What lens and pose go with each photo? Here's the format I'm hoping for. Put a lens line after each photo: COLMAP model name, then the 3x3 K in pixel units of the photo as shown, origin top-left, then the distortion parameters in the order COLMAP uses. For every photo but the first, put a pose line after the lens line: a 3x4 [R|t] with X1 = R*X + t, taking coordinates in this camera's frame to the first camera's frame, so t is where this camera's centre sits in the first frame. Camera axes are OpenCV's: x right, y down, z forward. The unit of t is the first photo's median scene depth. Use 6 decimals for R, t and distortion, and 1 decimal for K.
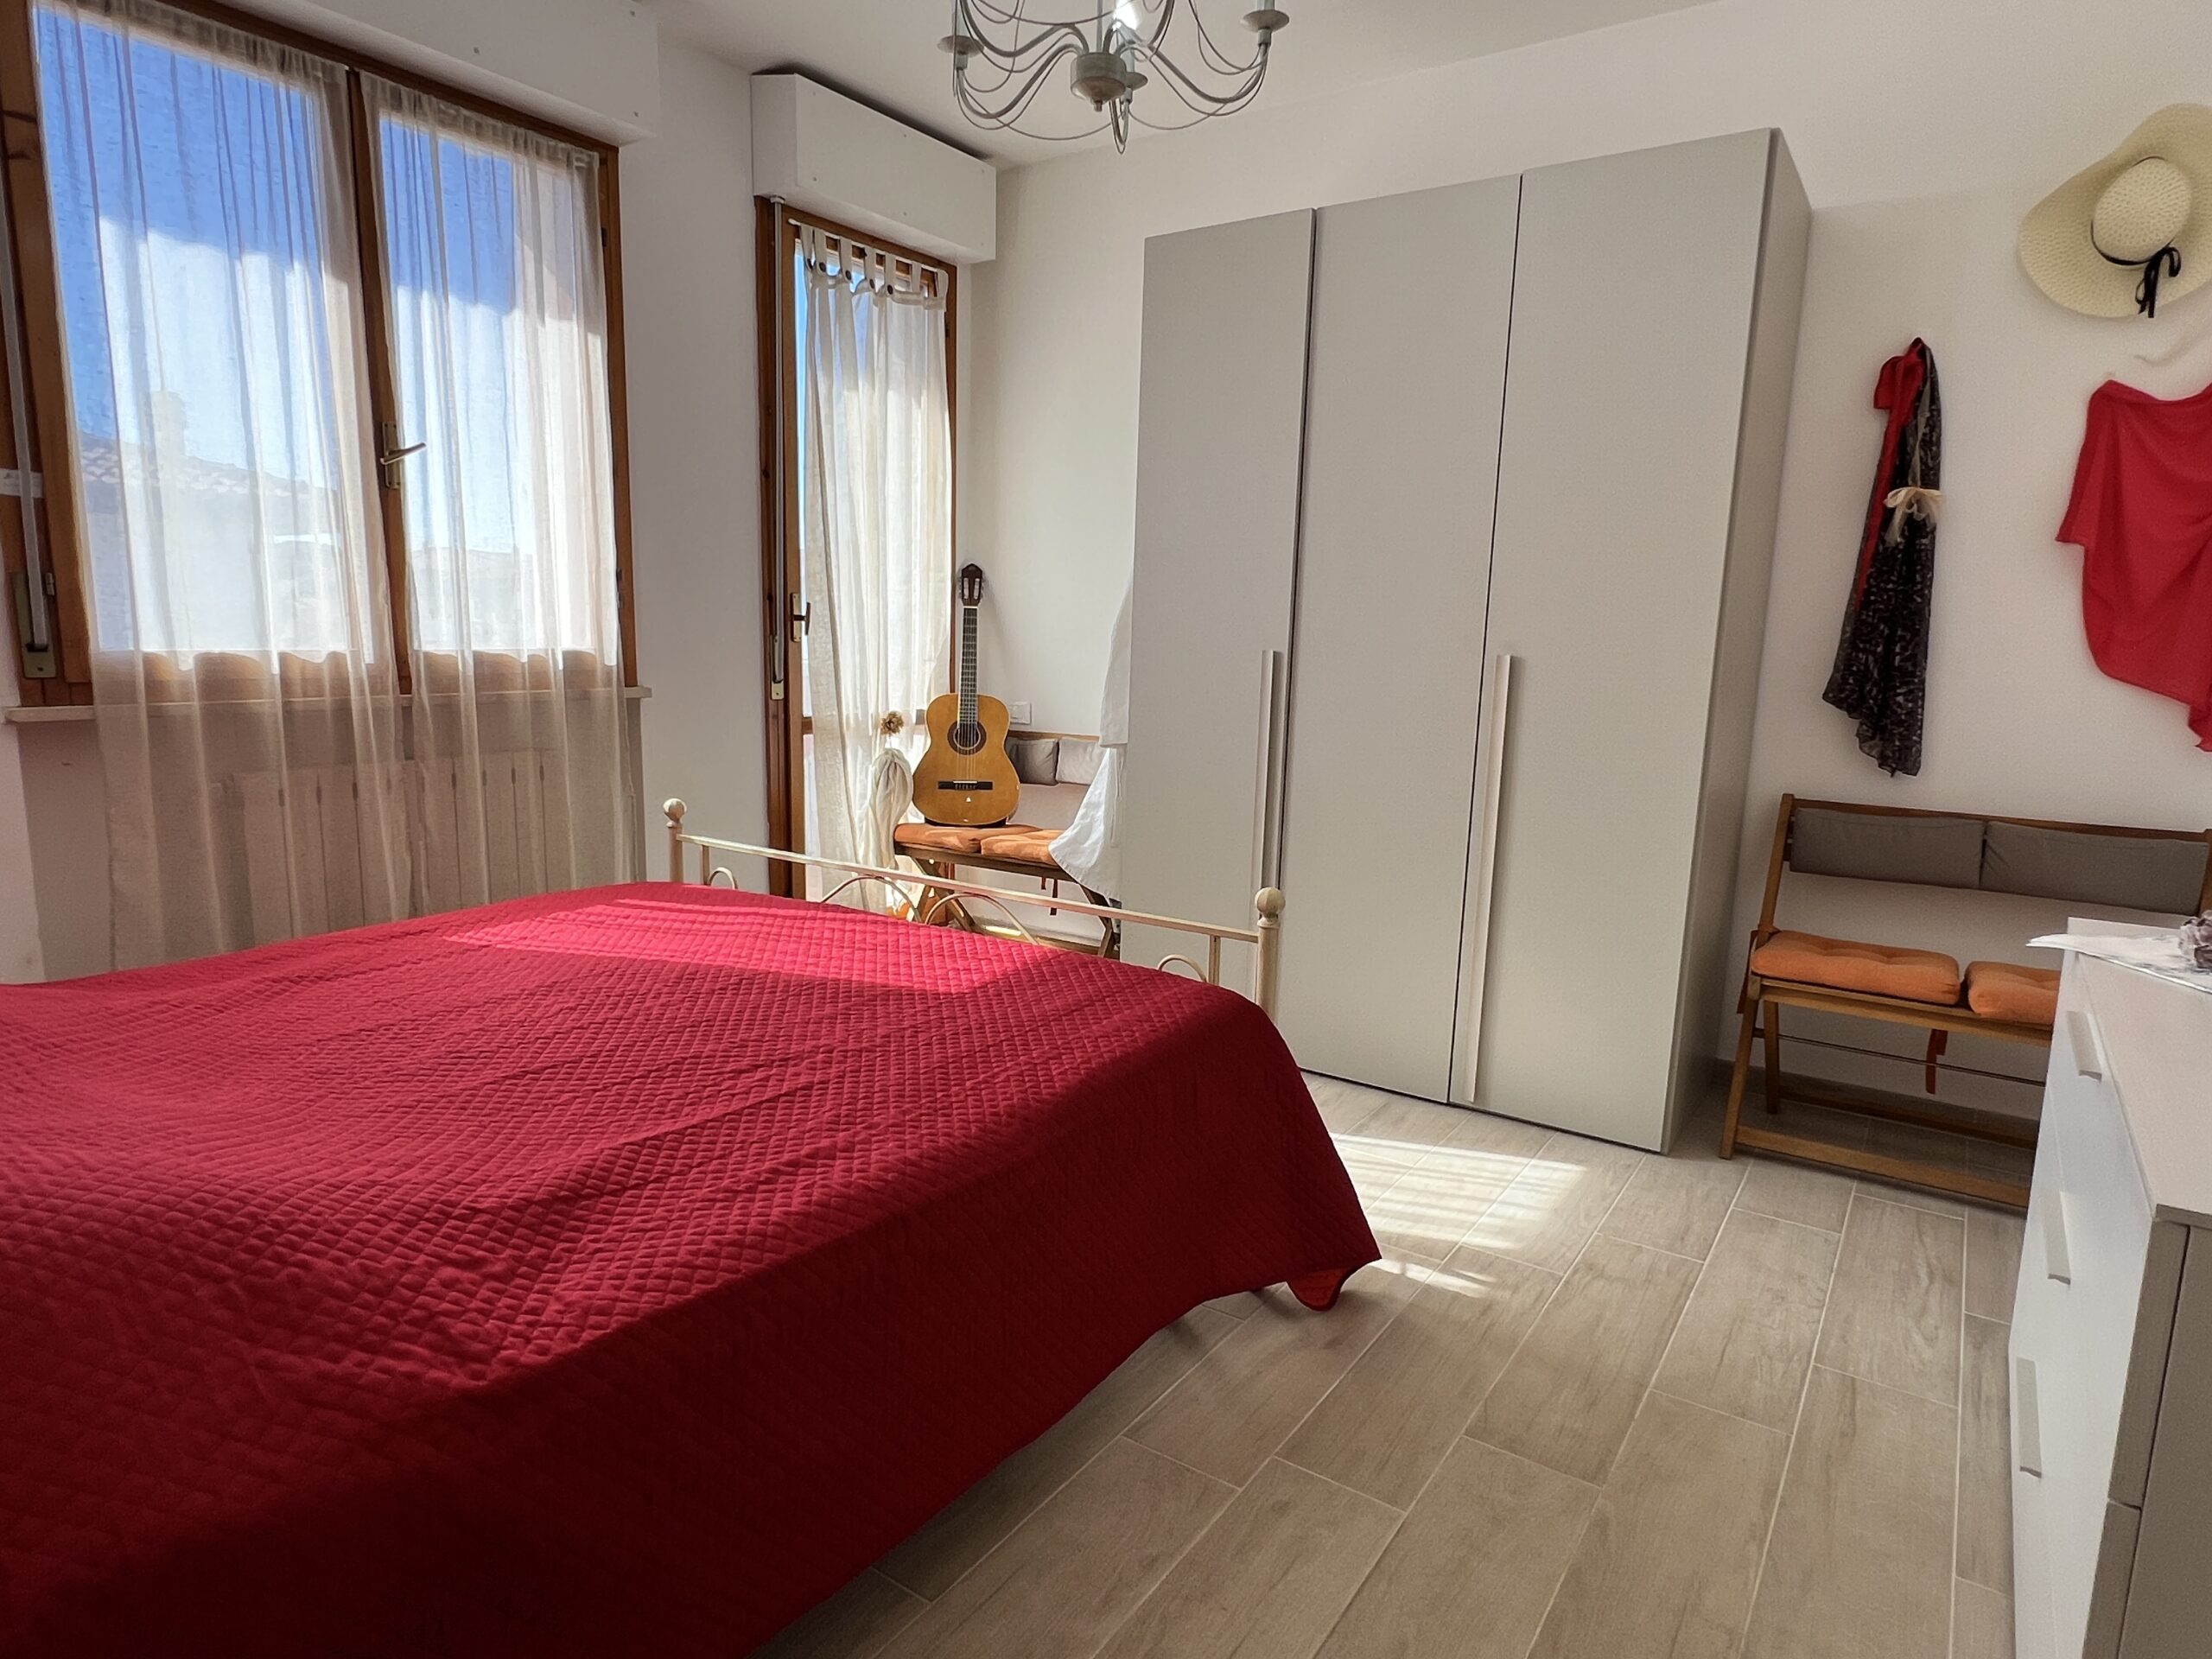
lens RADIAL K [[1245.9, 0, 1096.0], [0, 1245.9, 832.5], [0, 0, 1]] dist [0.000075, -0.001215]
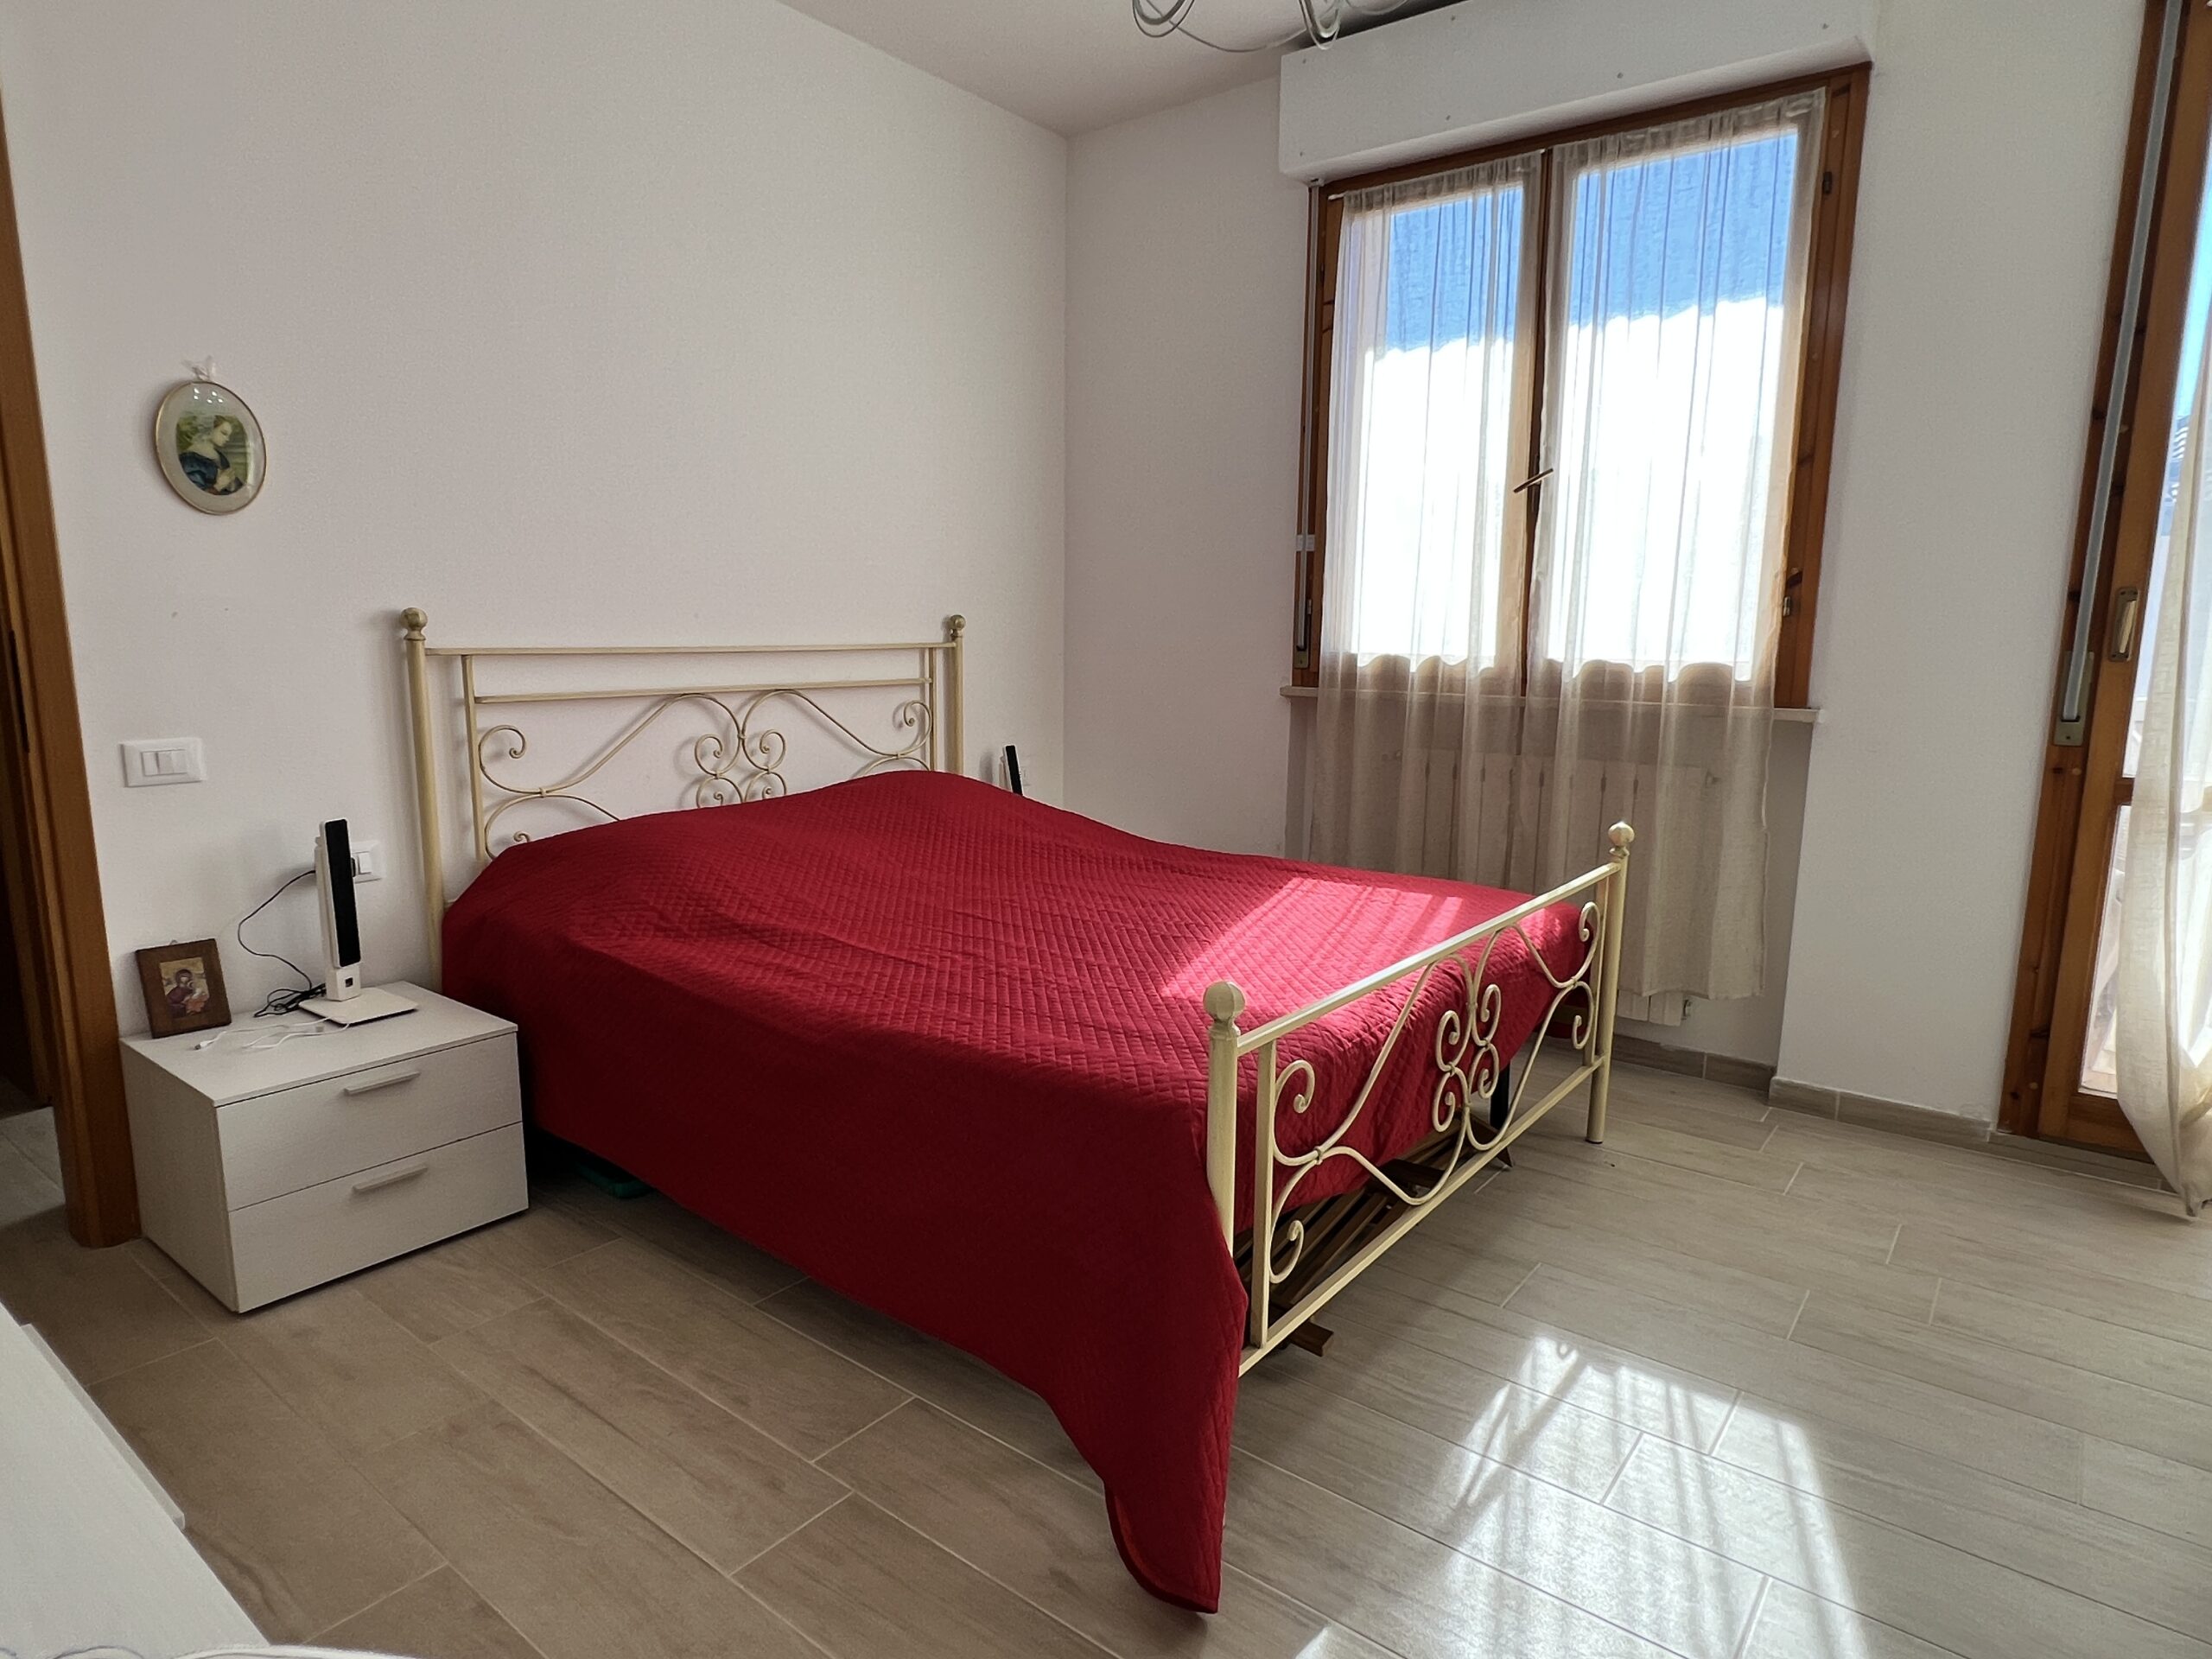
lens RADIAL K [[1245.9, 0, 1096.0], [0, 1245.9, 832.5], [0, 0, 1]] dist [0.000075, -0.001215]
pose [[-0.037903, 0.147878, -0.988279, 0.636834], [-0.173932, 0.972917, 0.152251, -0.102630], [0.984028, 0.177664, -0.011156, 0.707343]]
